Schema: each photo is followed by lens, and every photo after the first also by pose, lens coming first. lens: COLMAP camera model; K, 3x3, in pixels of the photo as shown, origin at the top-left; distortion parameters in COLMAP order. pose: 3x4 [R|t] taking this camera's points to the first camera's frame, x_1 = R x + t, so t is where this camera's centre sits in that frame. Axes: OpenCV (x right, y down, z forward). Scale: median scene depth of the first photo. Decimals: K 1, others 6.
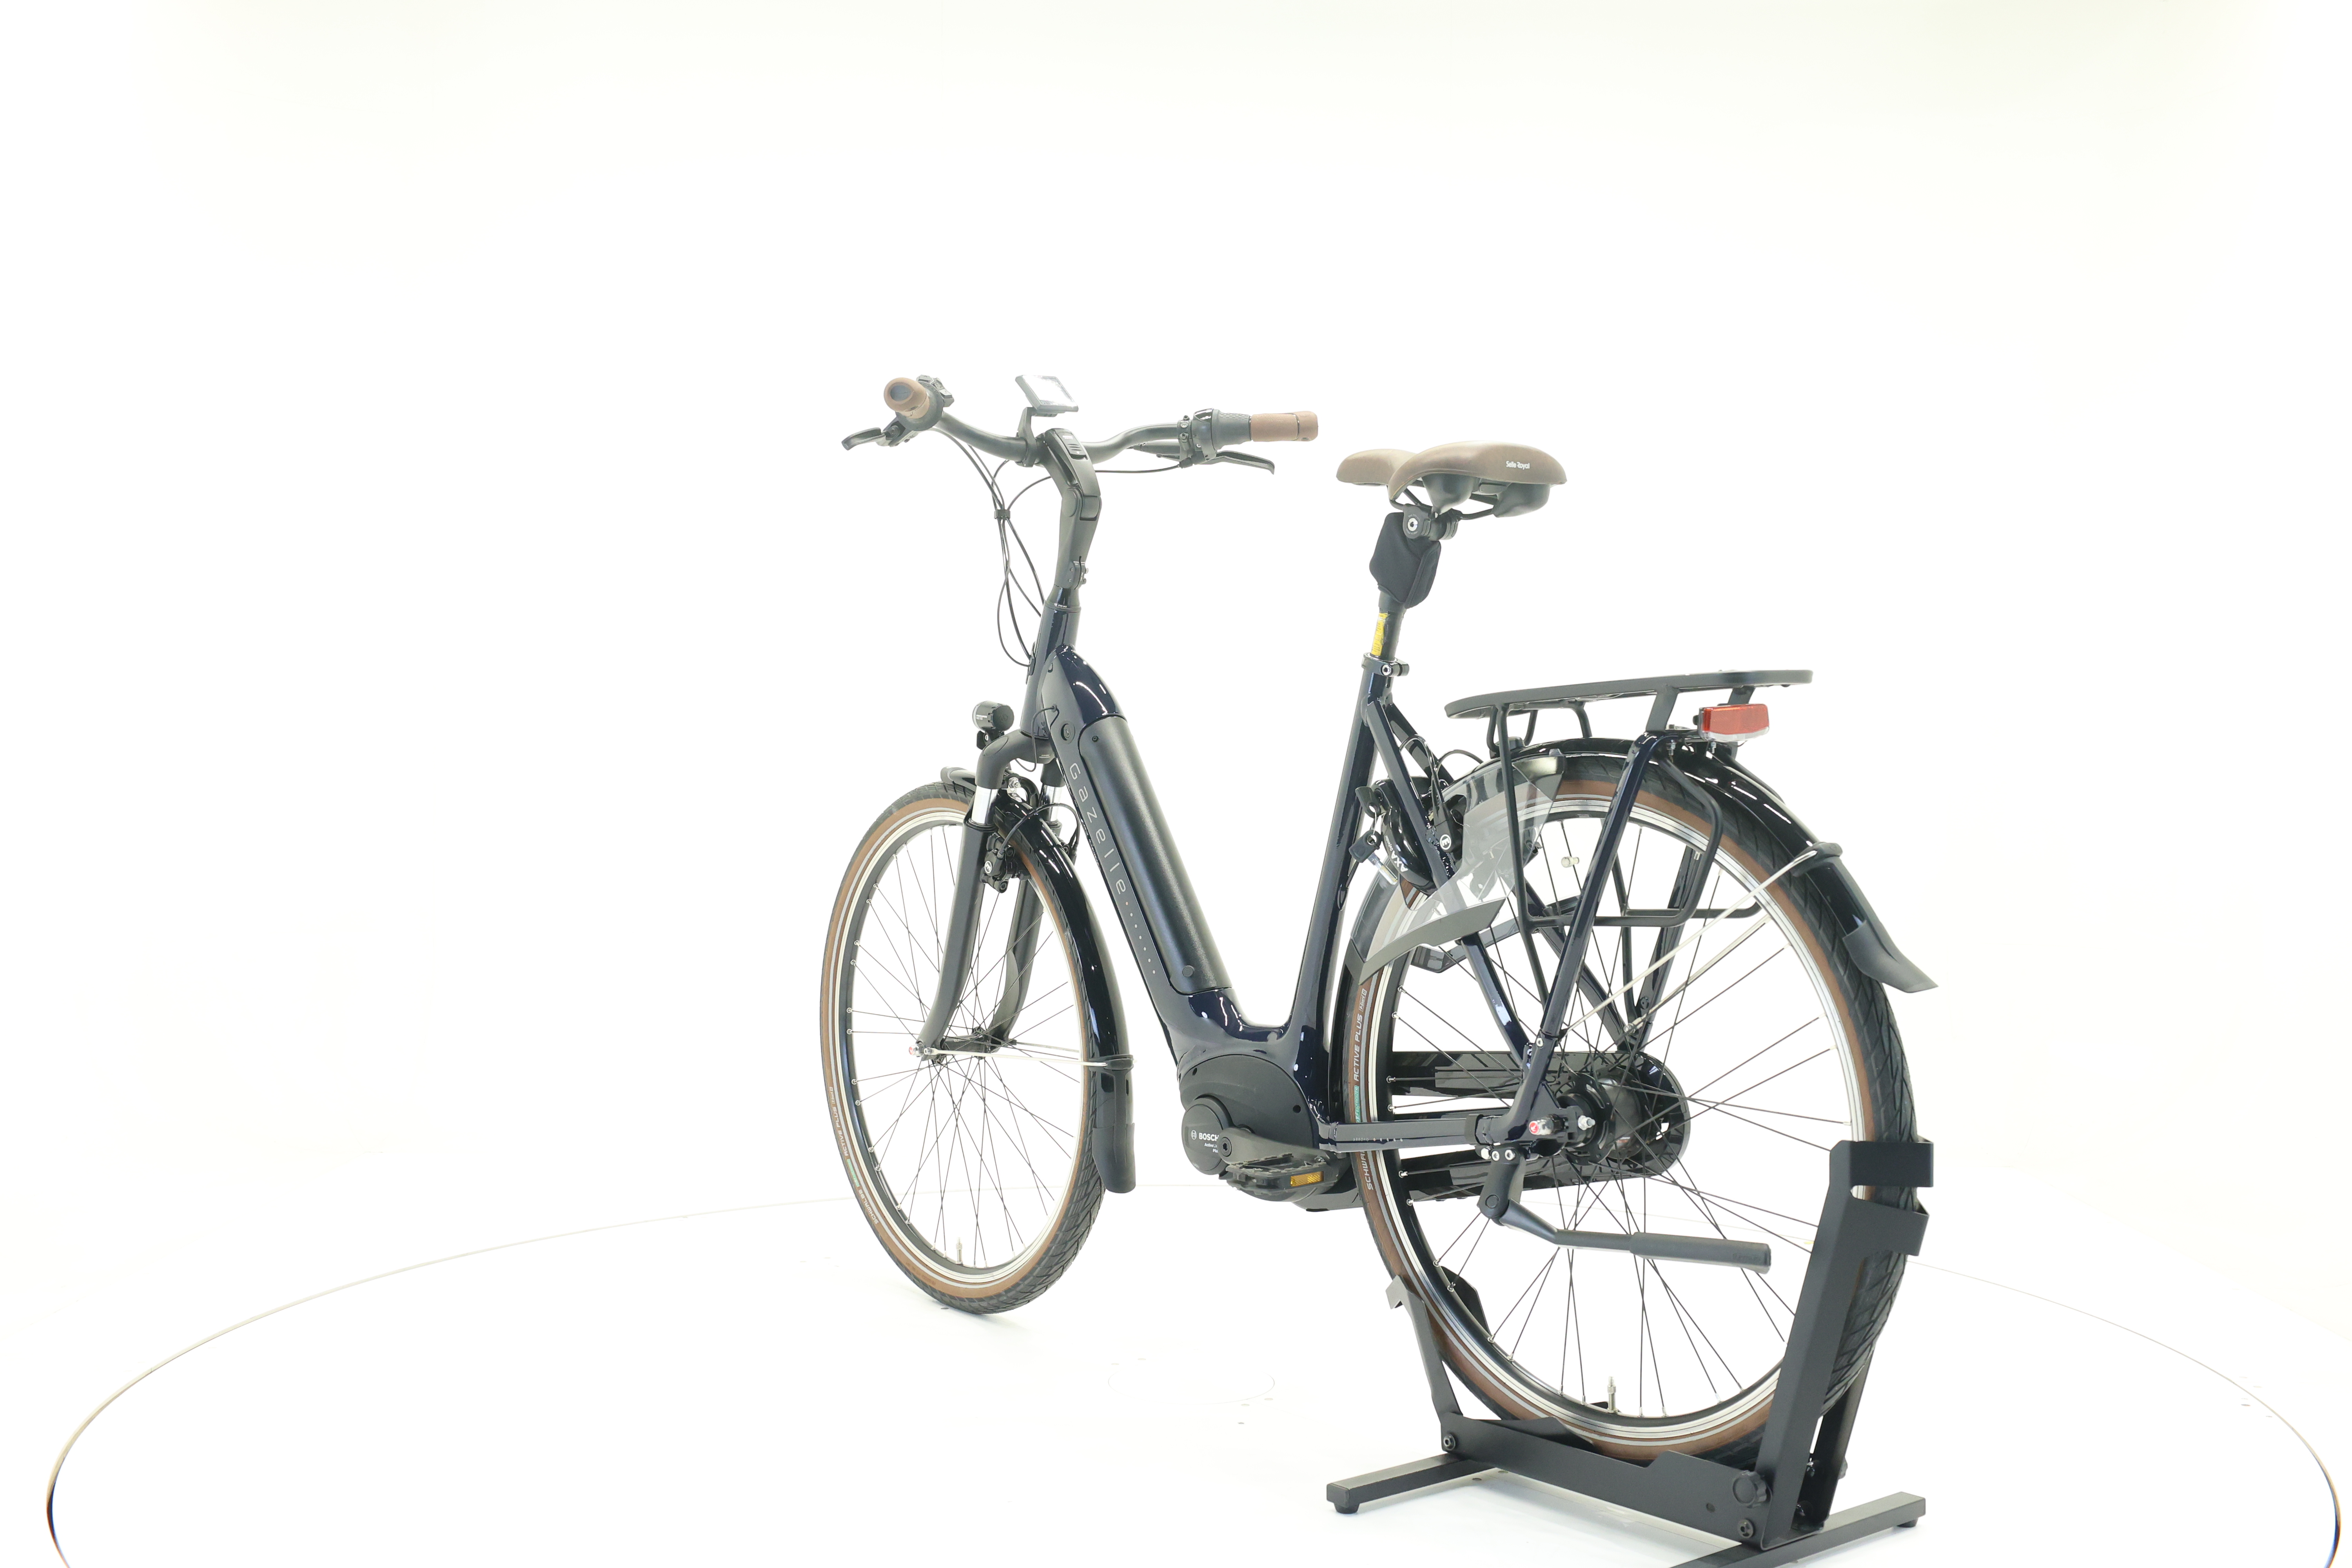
lens RADIAL K [[2632.5, 0, 1176.0], [0, 2632.5, 784.0], [0, 0, 1]] dist [0.016057, 0.012580]
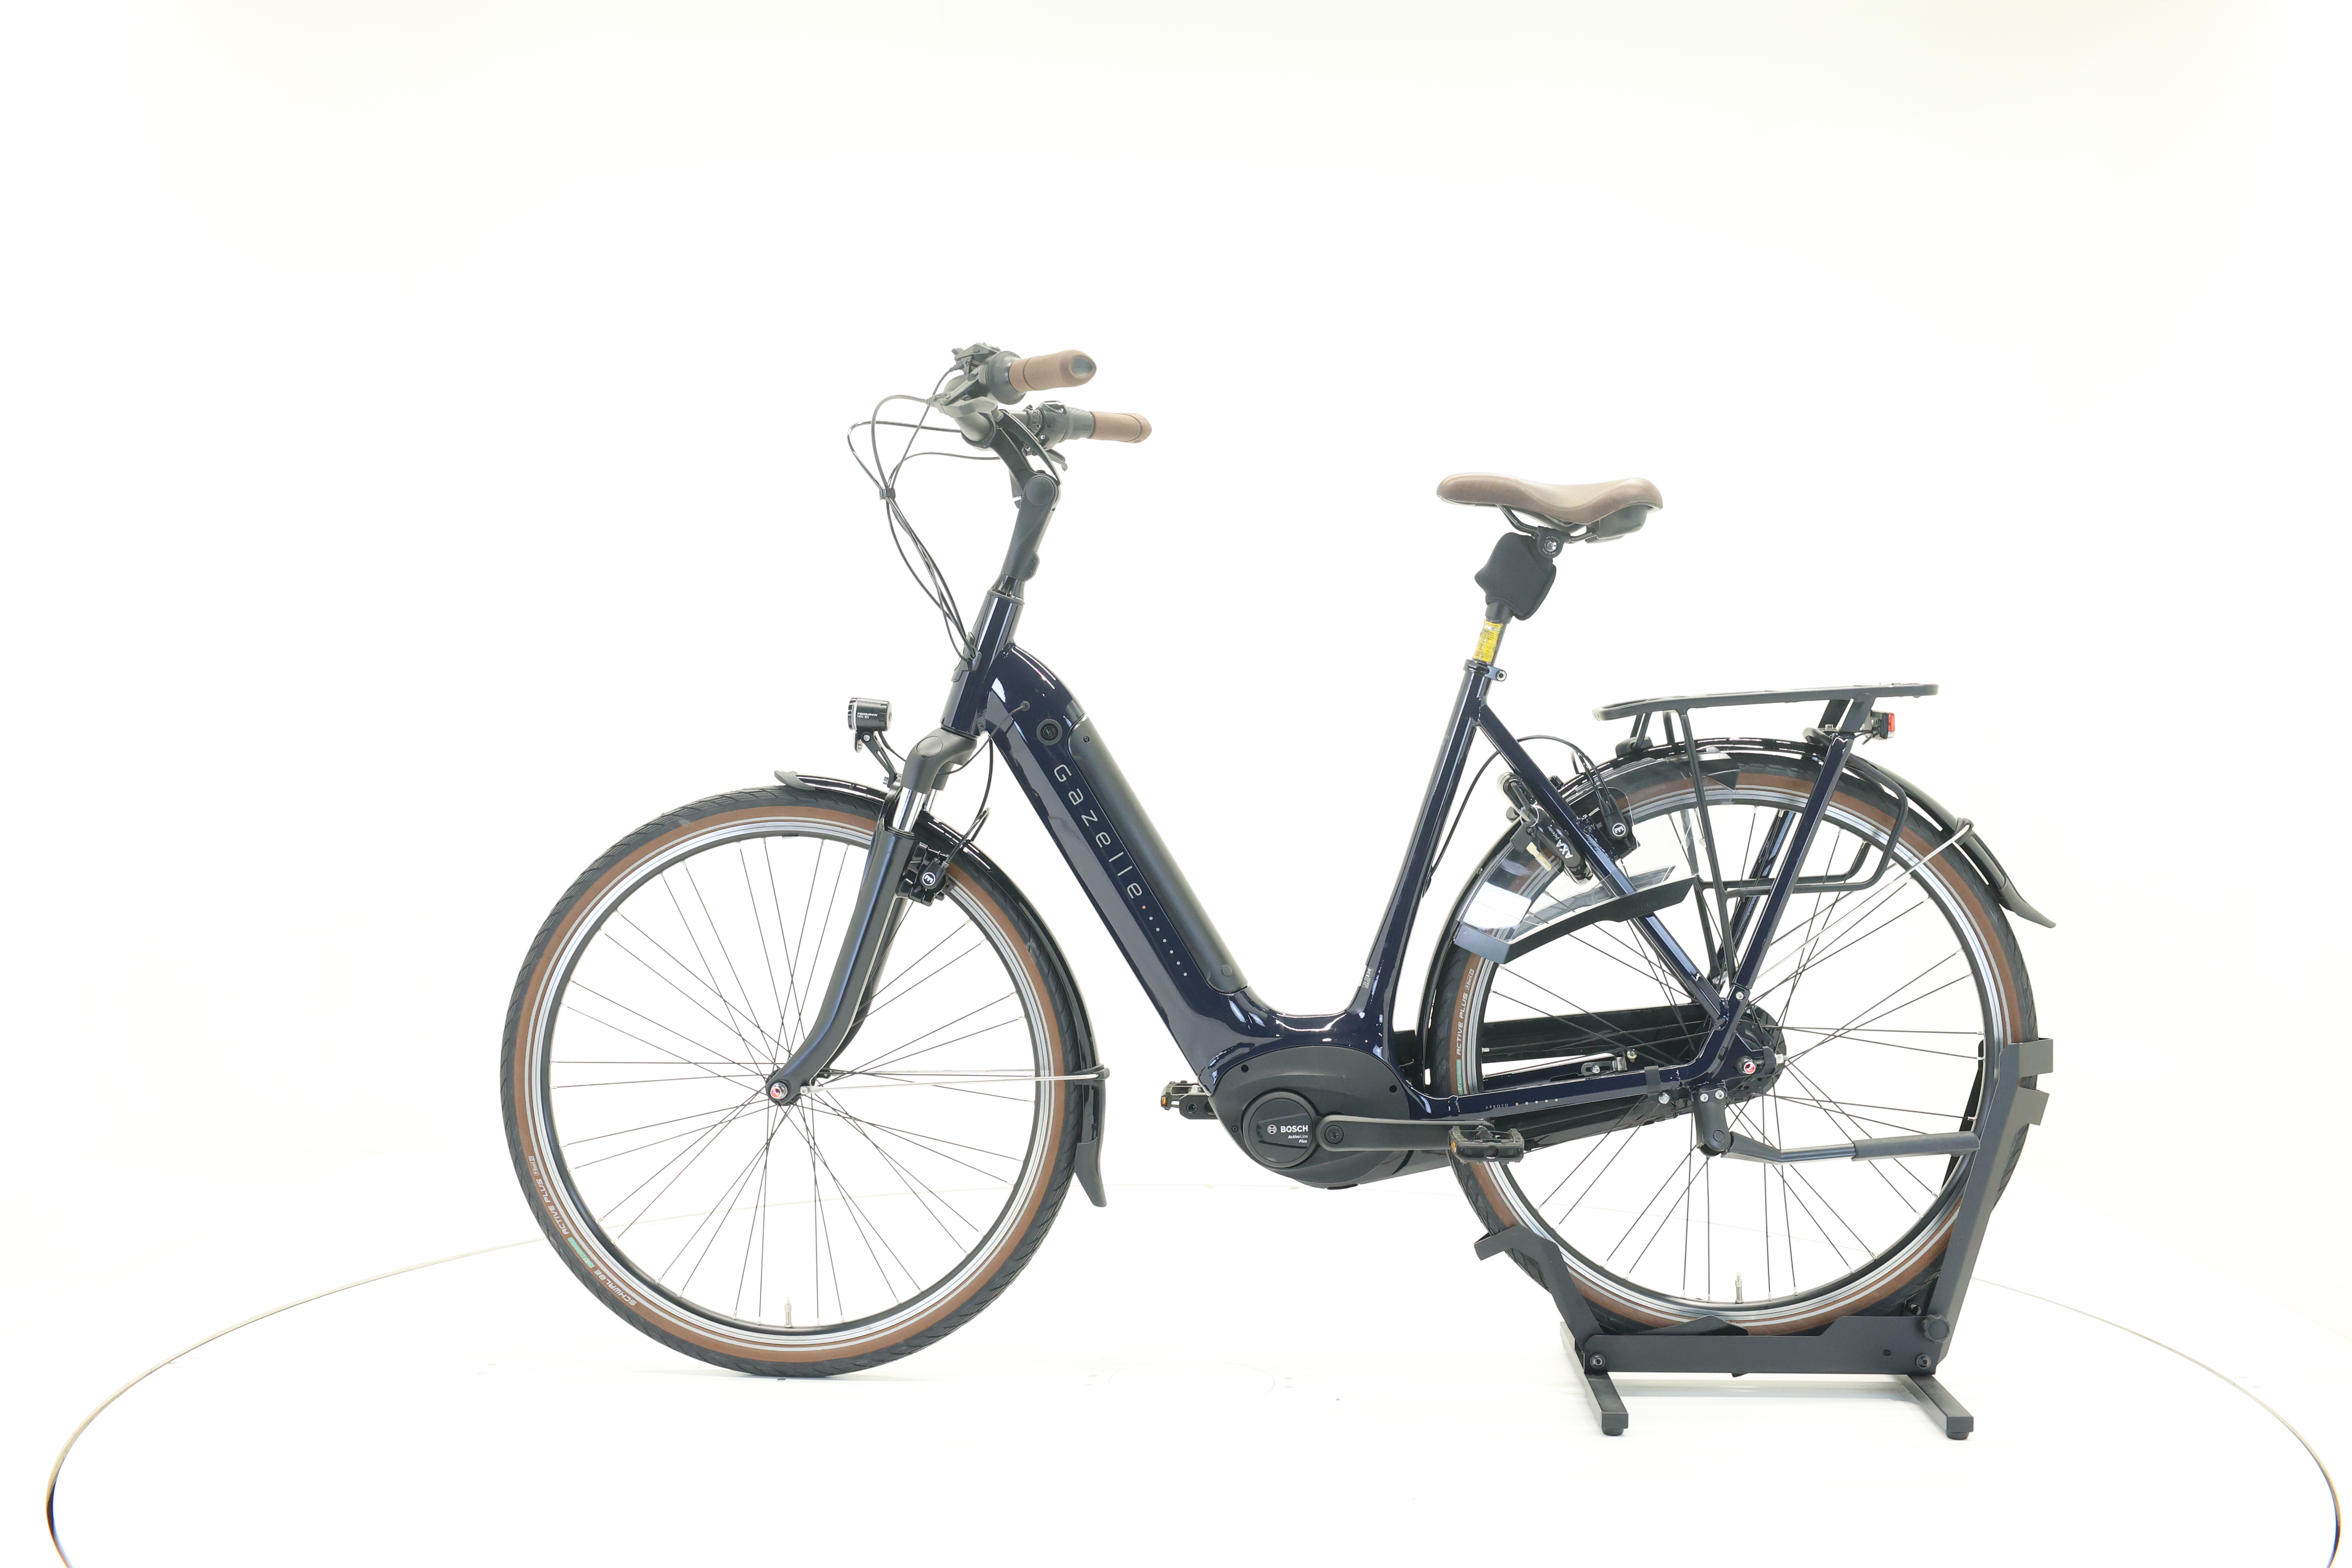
lens RADIAL K [[2632.5, 0, 1176.0], [0, 2632.5, 784.0], [0, 0, 1]] dist [0.016057, 0.012580]
pose [[0.615379, -0.024168, 0.787861, -0.864293], [0.010554, 0.999693, 0.022422, -0.024528], [-0.788161, -0.005483, 0.615445, 0.430352]]
